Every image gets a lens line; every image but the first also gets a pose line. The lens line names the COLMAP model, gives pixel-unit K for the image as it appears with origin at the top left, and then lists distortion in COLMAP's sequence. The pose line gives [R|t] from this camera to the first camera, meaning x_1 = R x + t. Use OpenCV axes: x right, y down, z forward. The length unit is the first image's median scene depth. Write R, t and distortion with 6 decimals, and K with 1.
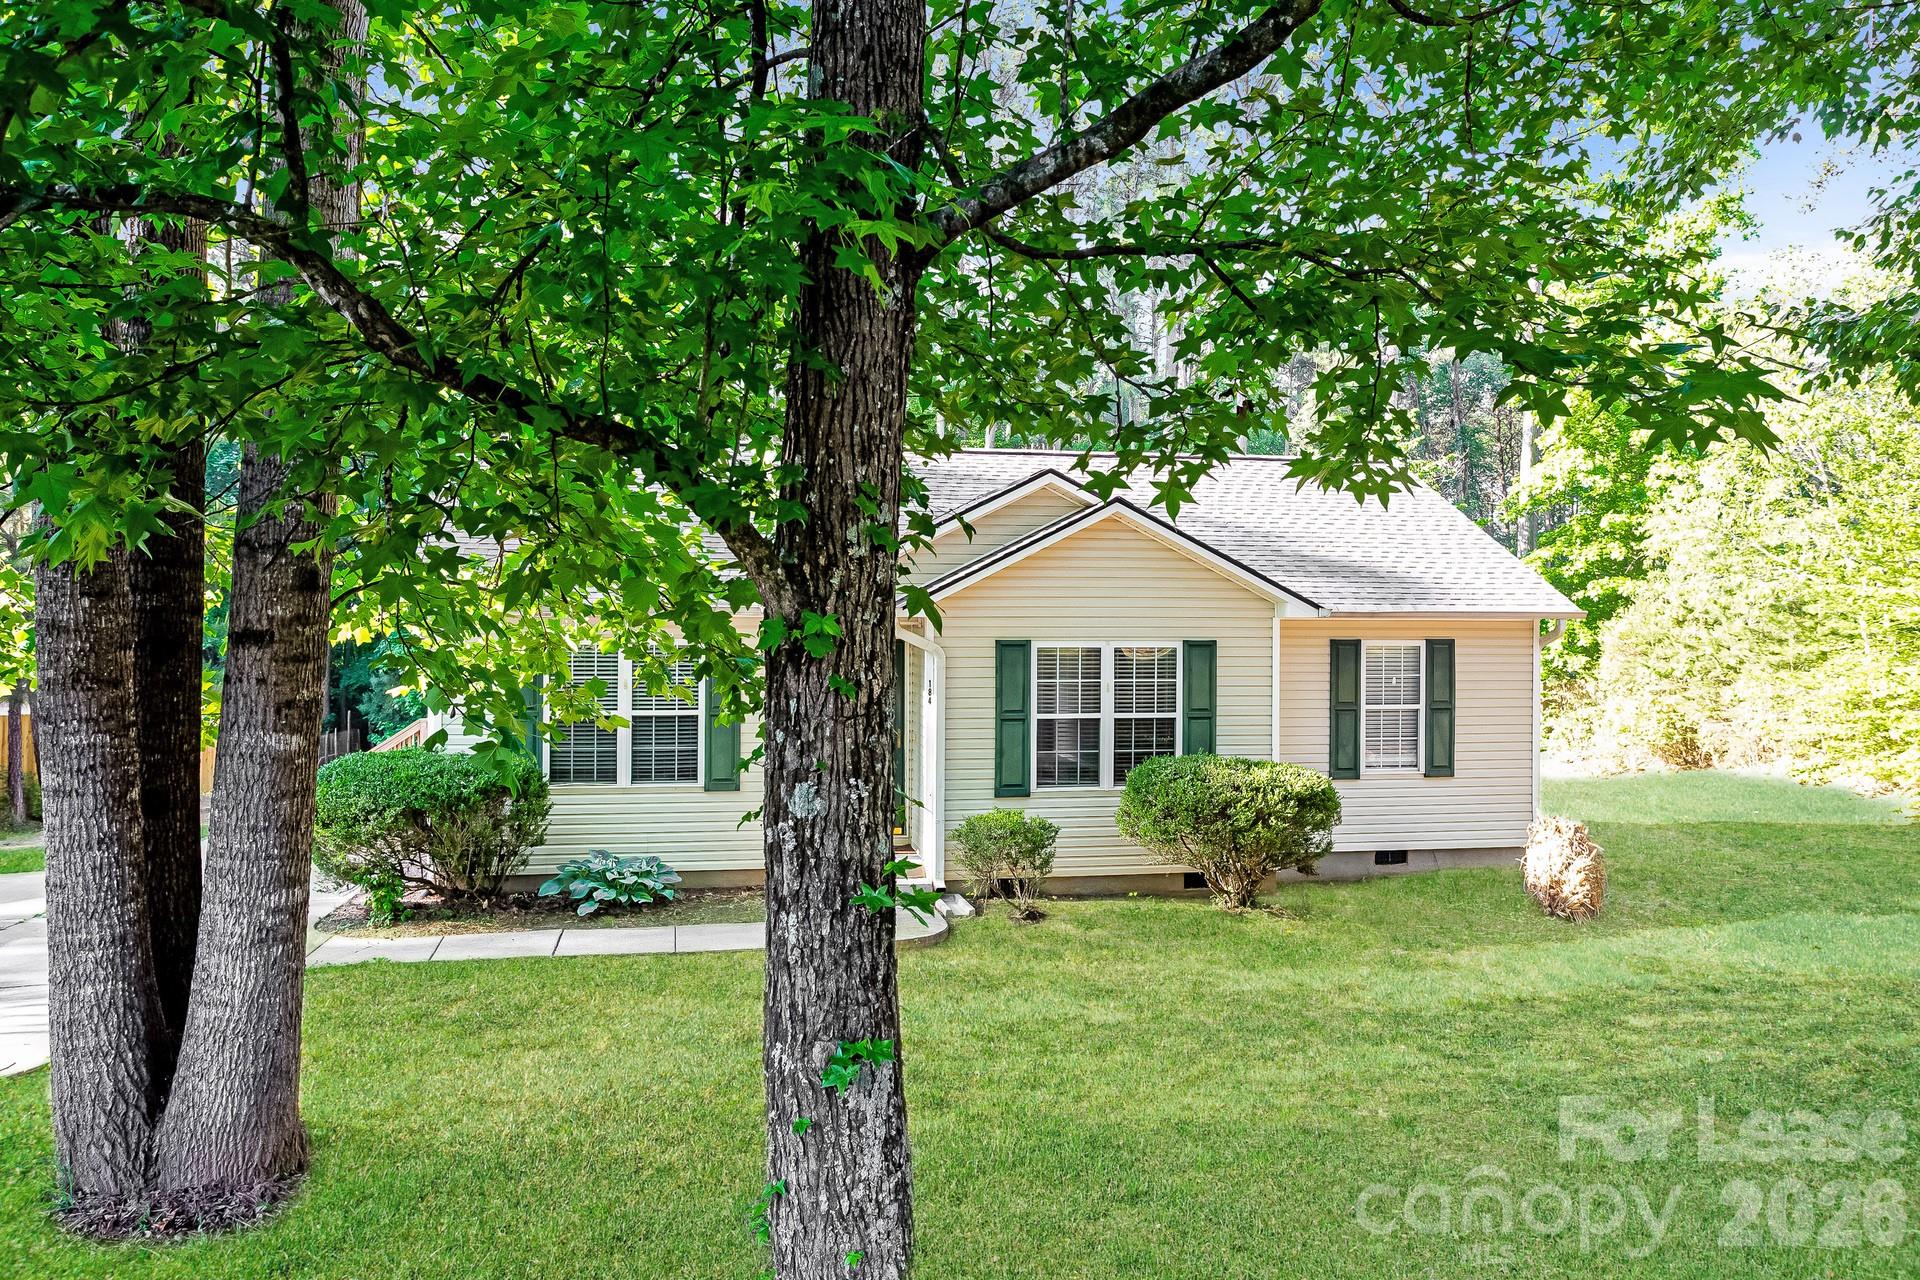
lens RADIAL K [[1479.5, 0, 959.5], [0, 1479.5, 638.2], [0, 0, 1]] dist [0.010778, -0.001510]
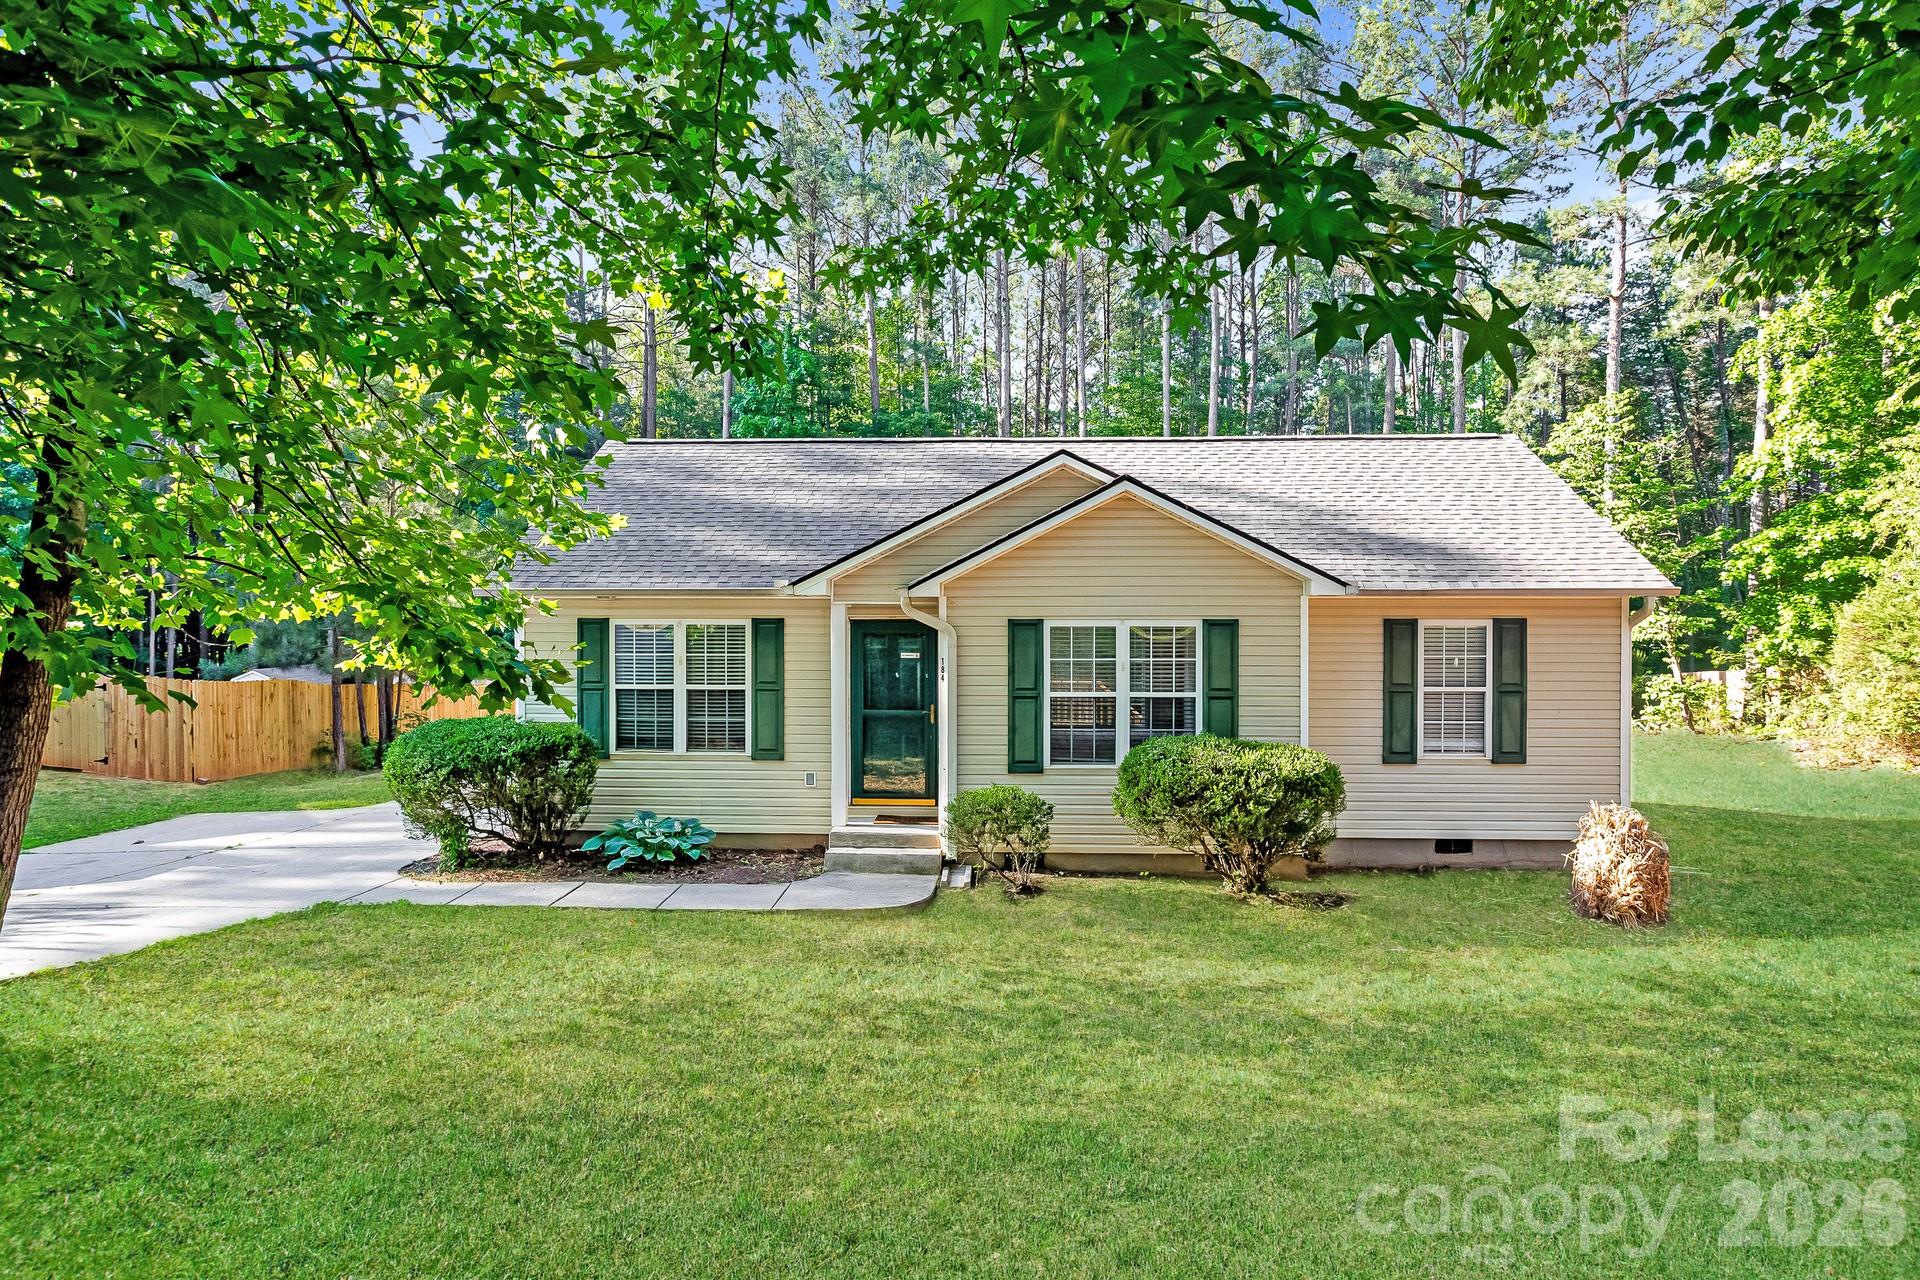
lens RADIAL K [[1292.7, 0, 960.2], [0, 1292.7, 638.0], [0, 0, 1]] dist [-0.001842, 0.003941]
pose [[0.967560, 0.000694, -0.252639, 0.214435], [0.001374, 0.999967, 0.008007, 0.006930], [0.252636, -0.008094, 0.967527, 0.124873]]
